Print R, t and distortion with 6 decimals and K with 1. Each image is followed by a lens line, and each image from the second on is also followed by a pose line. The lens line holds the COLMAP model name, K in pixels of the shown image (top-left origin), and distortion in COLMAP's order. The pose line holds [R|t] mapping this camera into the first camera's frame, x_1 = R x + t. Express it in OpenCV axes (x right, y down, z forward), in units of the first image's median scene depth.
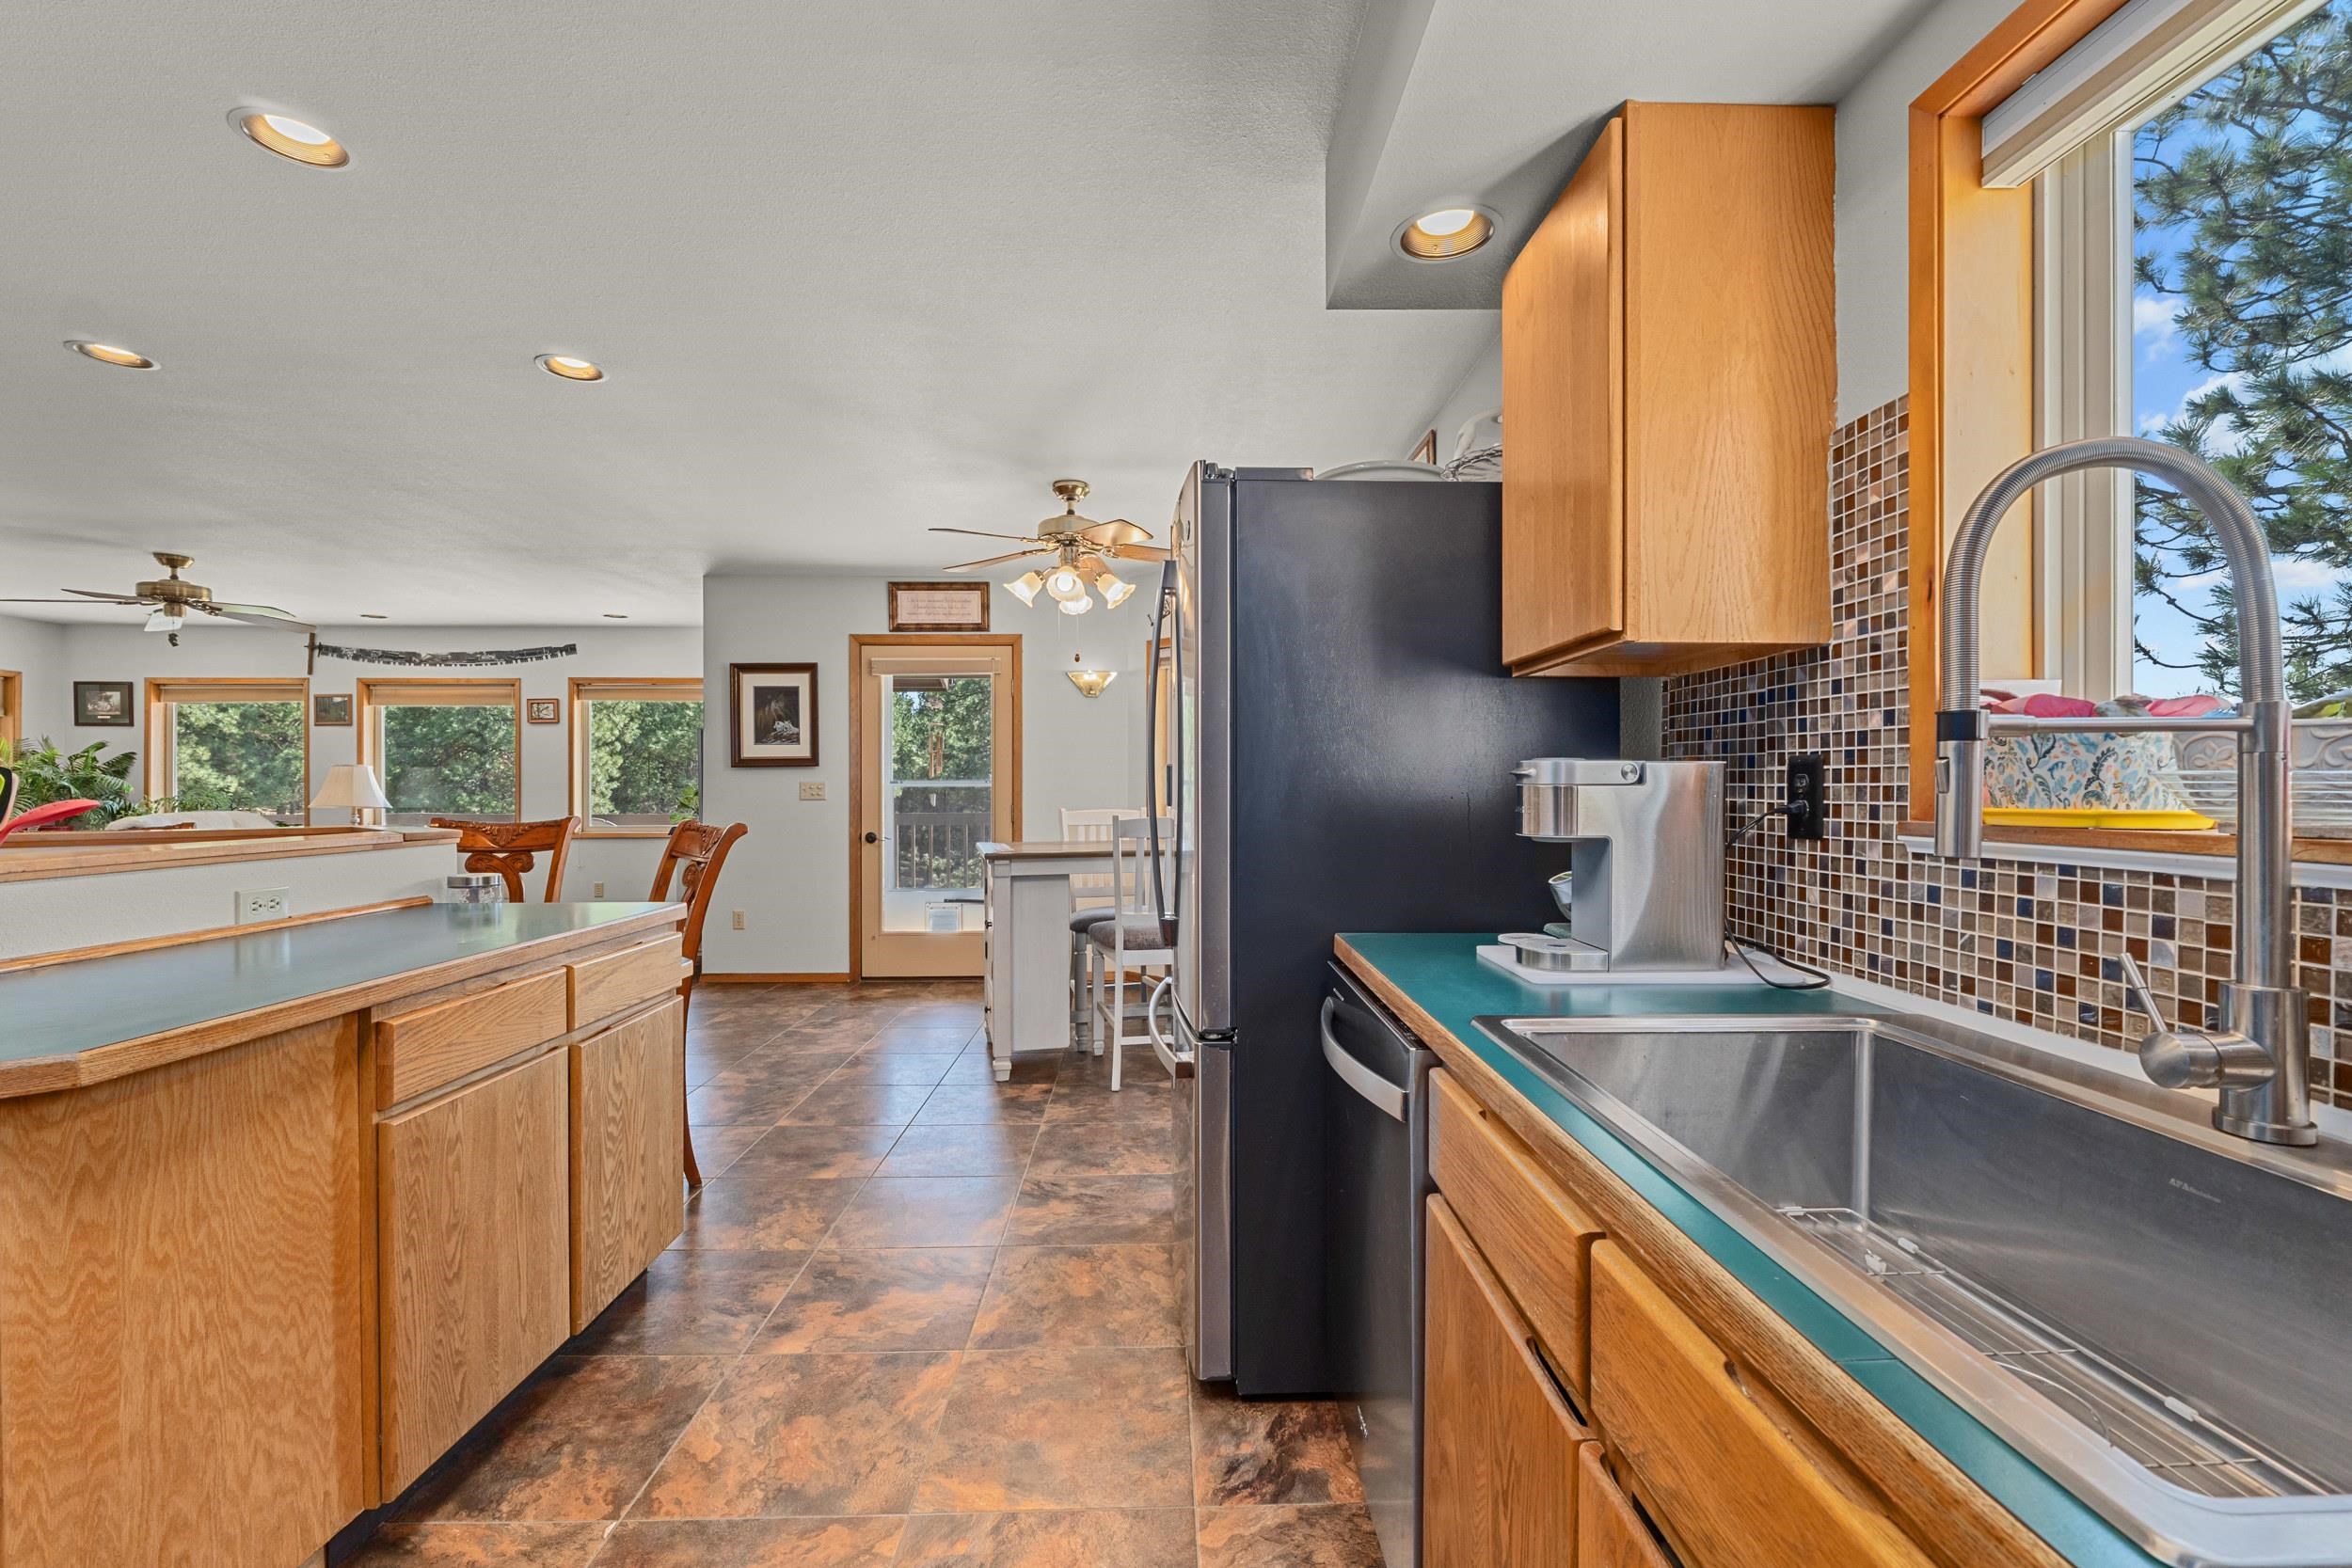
lens RADIAL K [[989.8, 0, 1188.5], [0, 989.8, 781.5], [0, 0, 1]] dist [-0.008414, 0.000616]
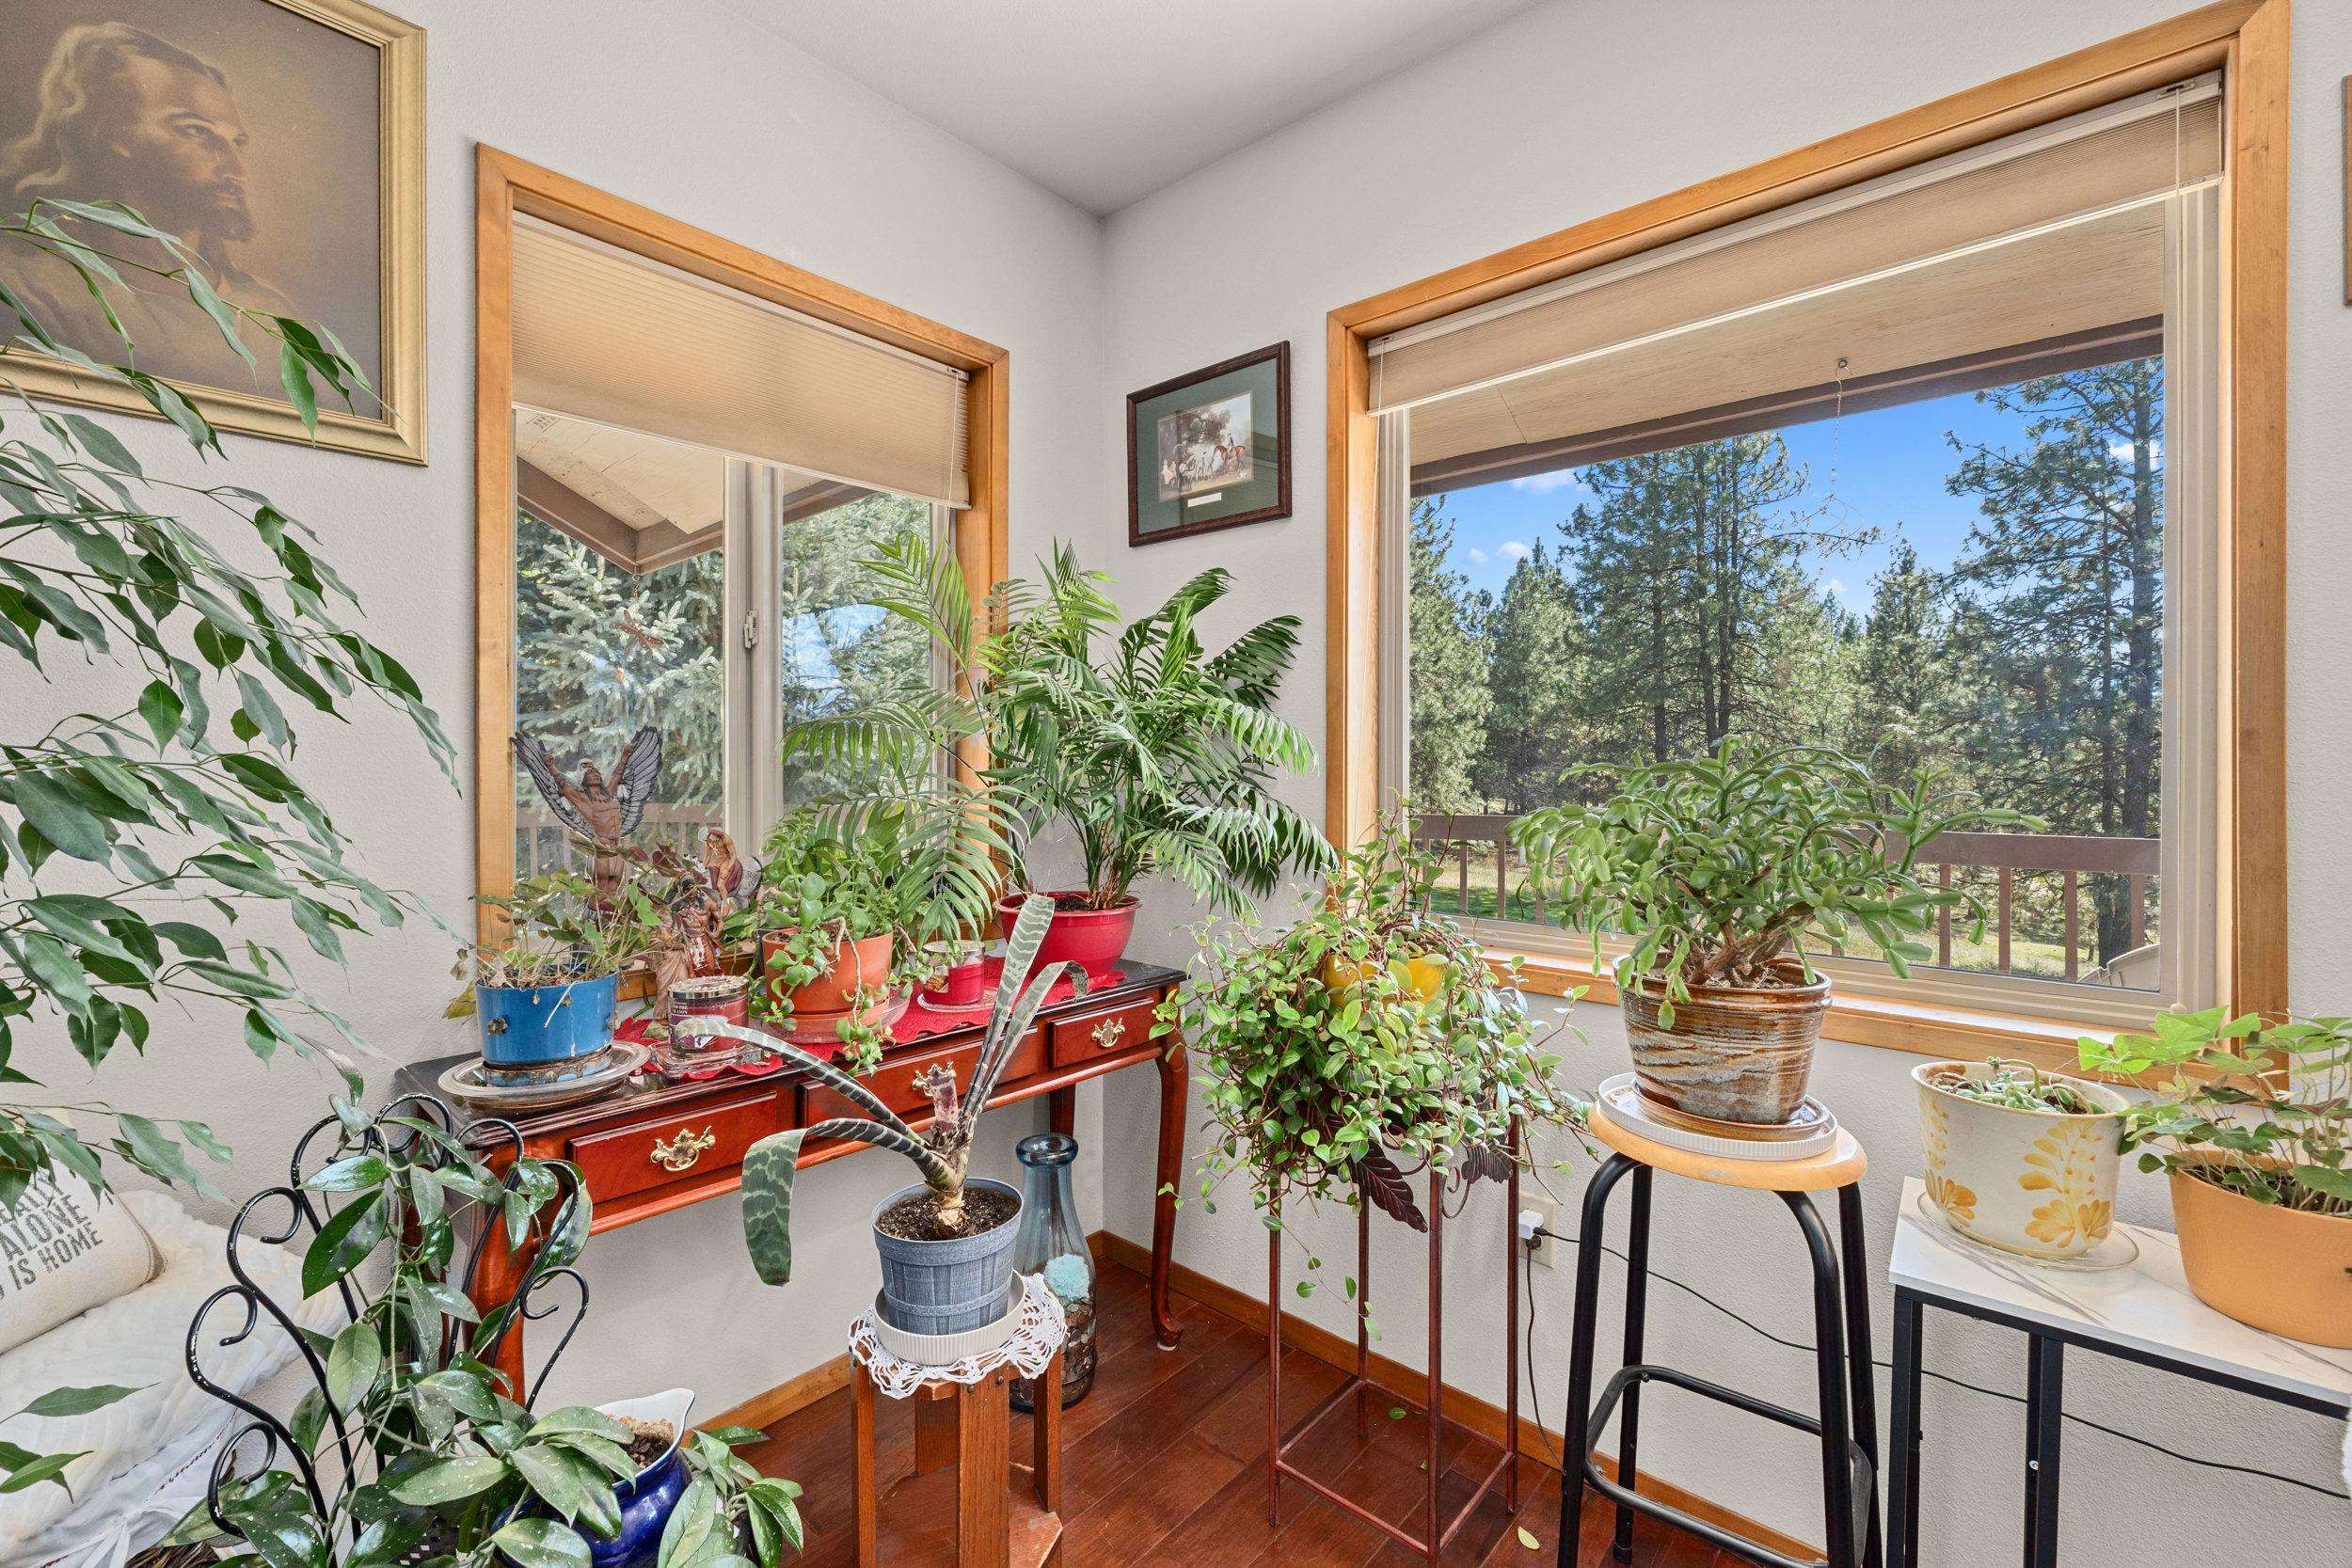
lens RADIAL K [[989.8, 0, 1180.5], [0, 989.8, 777.1], [0, 0, 1]] dist [-0.008414, 0.000616]
pose [[0.724272, 0.003169, -0.689507, -3.275968], [0.003736, 0.999957, 0.008521, 0.036057], [0.689504, -0.008747, 0.724229, 2.825872]]
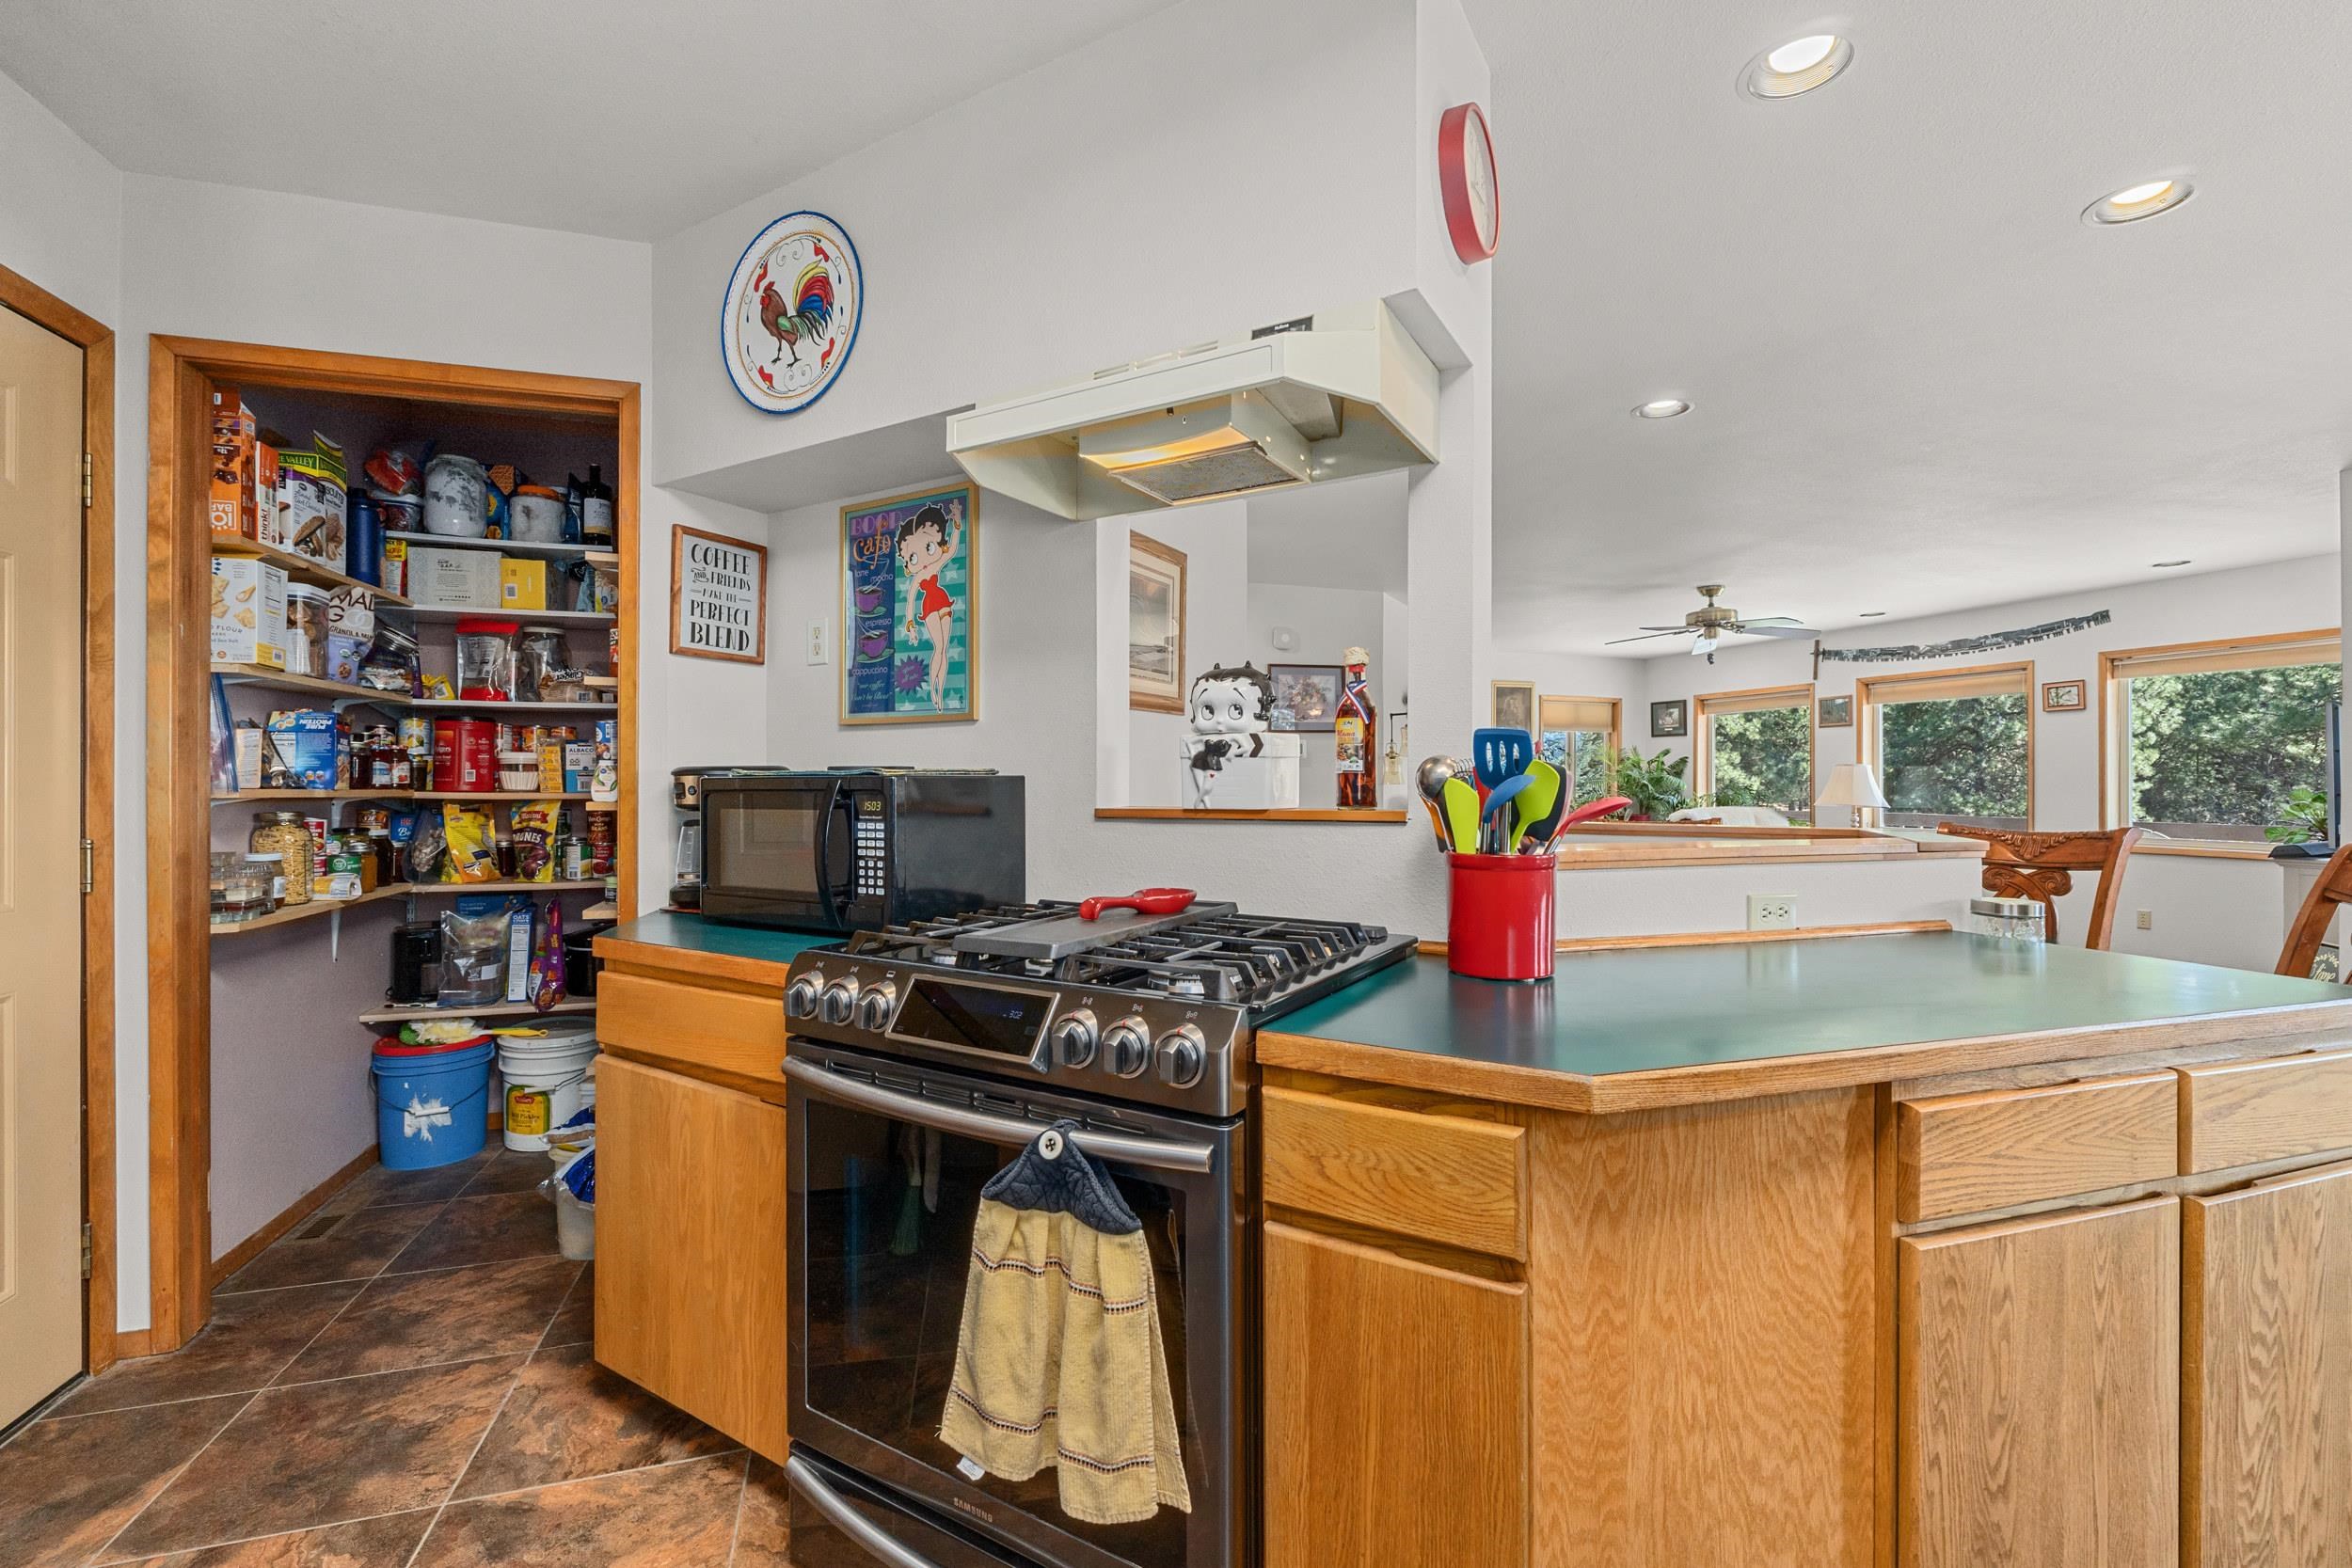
lens RADIAL K [[989.8, 0, 1181.9], [0, 989.8, 778.6], [0, 0, 1]] dist [-0.008414, 0.000616]
pose [[0.268244, -0.001446, -0.963350, -0.196166], [-0.001079, 0.999998, -0.001801, 0.001171], [0.963350, 0.001522, 0.268242, 0.215999]]
